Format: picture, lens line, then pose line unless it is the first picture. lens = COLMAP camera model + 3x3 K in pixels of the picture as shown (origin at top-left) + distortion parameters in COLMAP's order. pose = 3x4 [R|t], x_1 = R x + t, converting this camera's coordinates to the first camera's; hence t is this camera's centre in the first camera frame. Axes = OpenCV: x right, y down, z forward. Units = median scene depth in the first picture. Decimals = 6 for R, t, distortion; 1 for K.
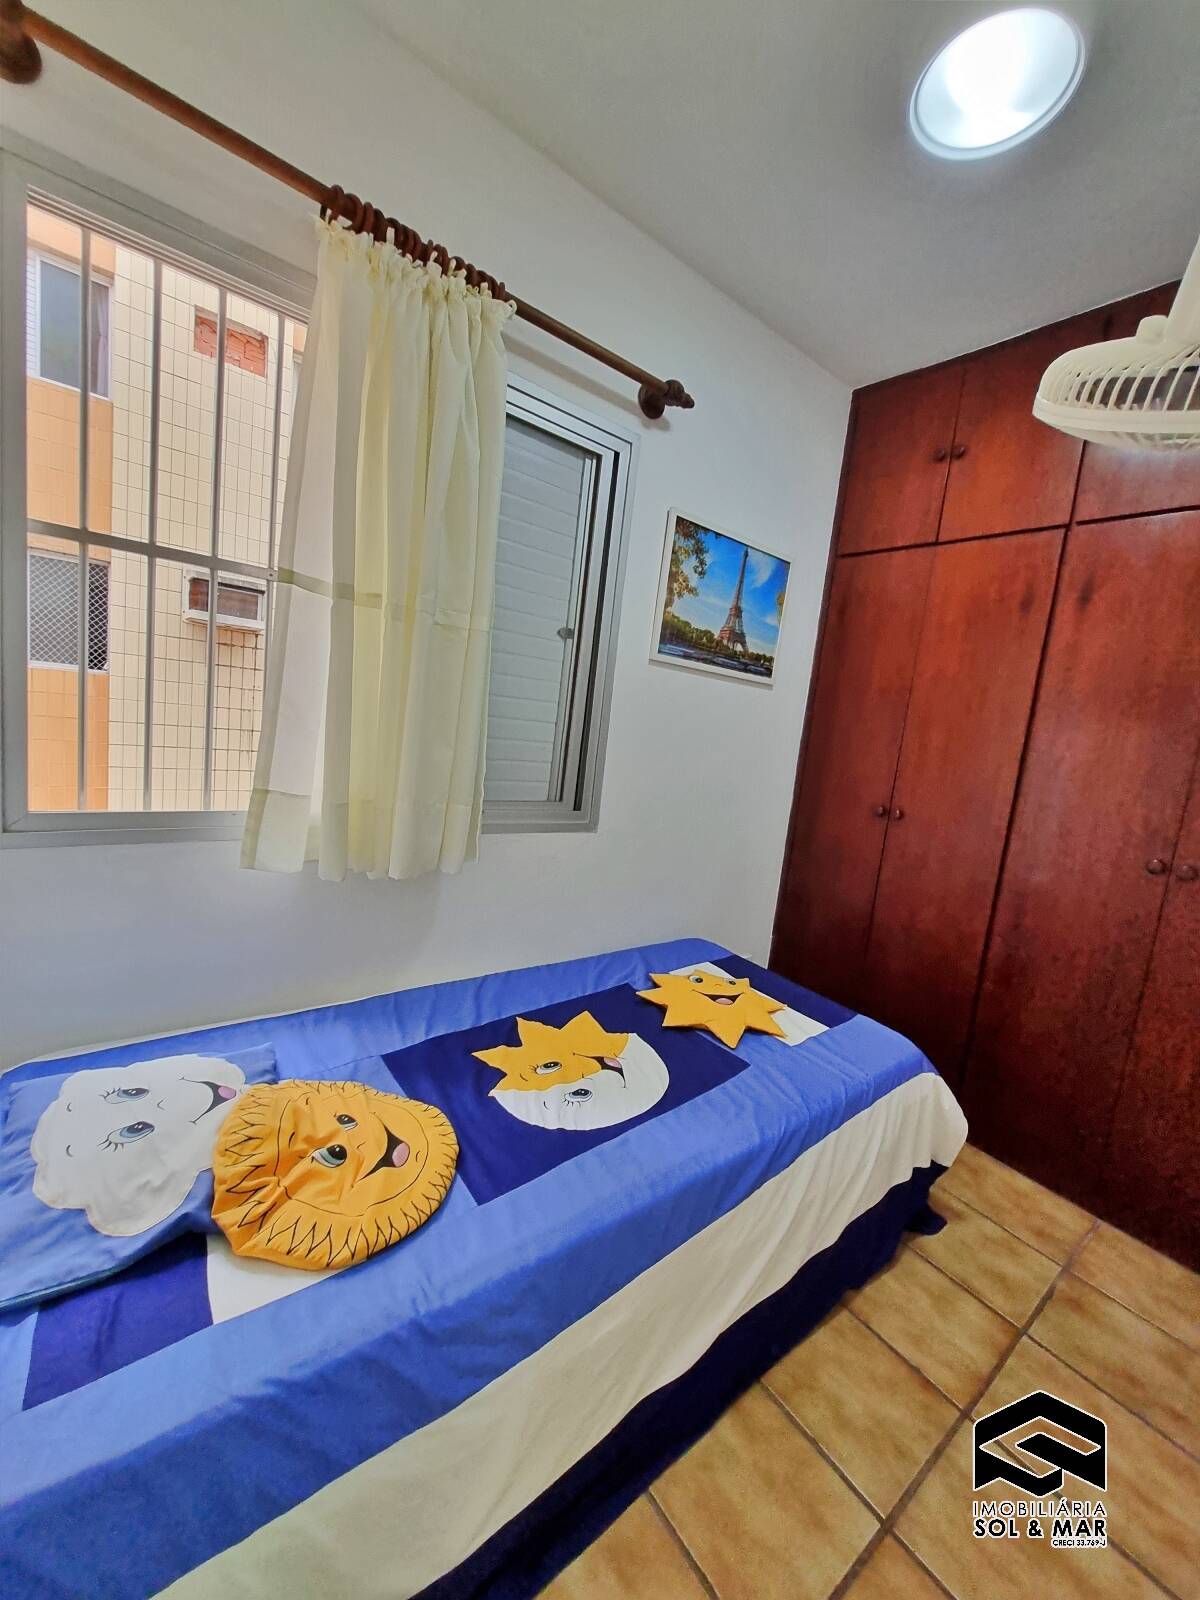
lens RADIAL K [[625.8, 0, 614.0], [0, 625.8, 791.4], [0, 0, 1]] dist [0.004857, -0.001952]
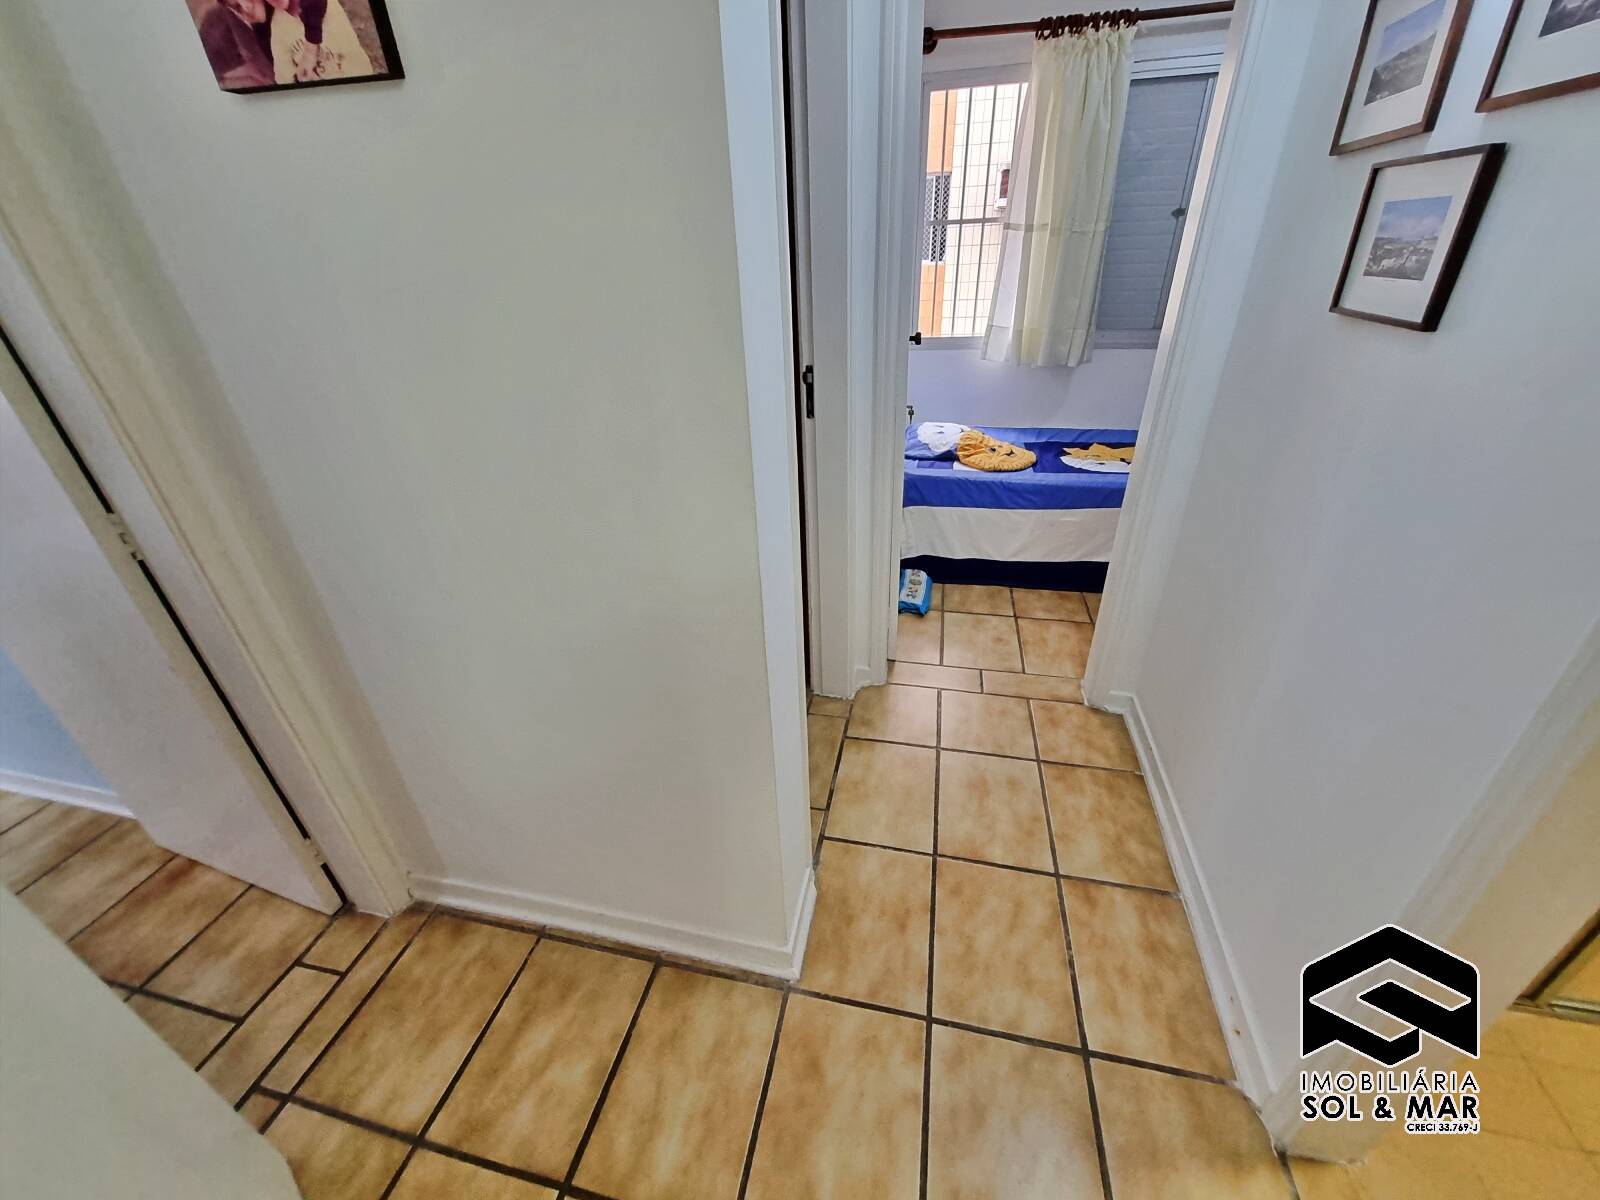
lens RADIAL K [[625.8, 0, 796.3], [0, 625.8, 584.0], [0, 0, 1]] dist [0.004857, -0.001952]
pose [[0.627244, 0.249657, -0.737724, 1.030342], [0.012606, 0.943851, 0.330131, 0.137445], [0.778721, -0.216373, 0.588877, -1.262739]]
